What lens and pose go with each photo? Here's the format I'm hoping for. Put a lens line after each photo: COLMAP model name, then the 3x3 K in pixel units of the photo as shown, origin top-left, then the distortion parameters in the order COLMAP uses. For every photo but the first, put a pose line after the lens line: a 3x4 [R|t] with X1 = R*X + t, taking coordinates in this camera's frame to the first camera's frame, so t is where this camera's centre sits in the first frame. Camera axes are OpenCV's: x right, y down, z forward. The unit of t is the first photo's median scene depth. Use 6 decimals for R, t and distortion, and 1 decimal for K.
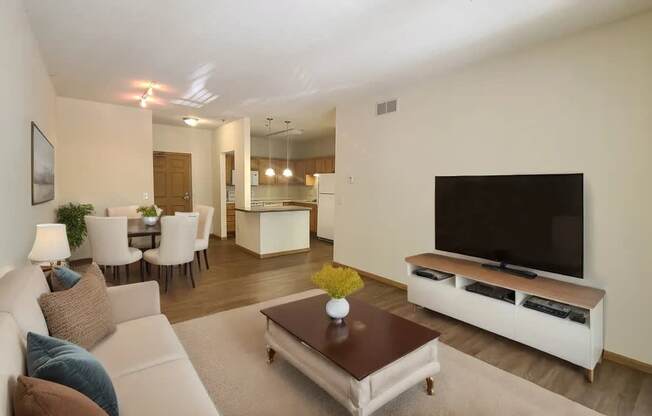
lens RADIAL K [[300.2, 0, 328.1], [0, 300.2, 211.0], [0, 0, 1]] dist [0.000601, -0.000165]
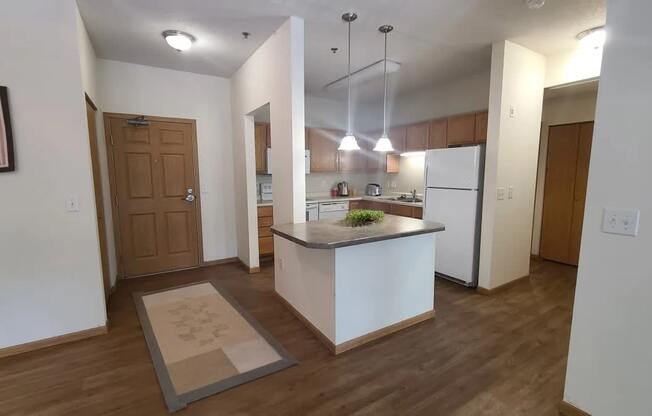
lens RADIAL K [[300.2, 0, 327.2], [0, 300.2, 208.7], [0, 0, 1]] dist [0.000601, -0.000165]
pose [[0.992926, -0.003247, -0.118694, -0.145900], [0.007272, 0.999412, 0.033495, -0.041054], [0.118516, -0.034122, 0.992366, 0.468472]]
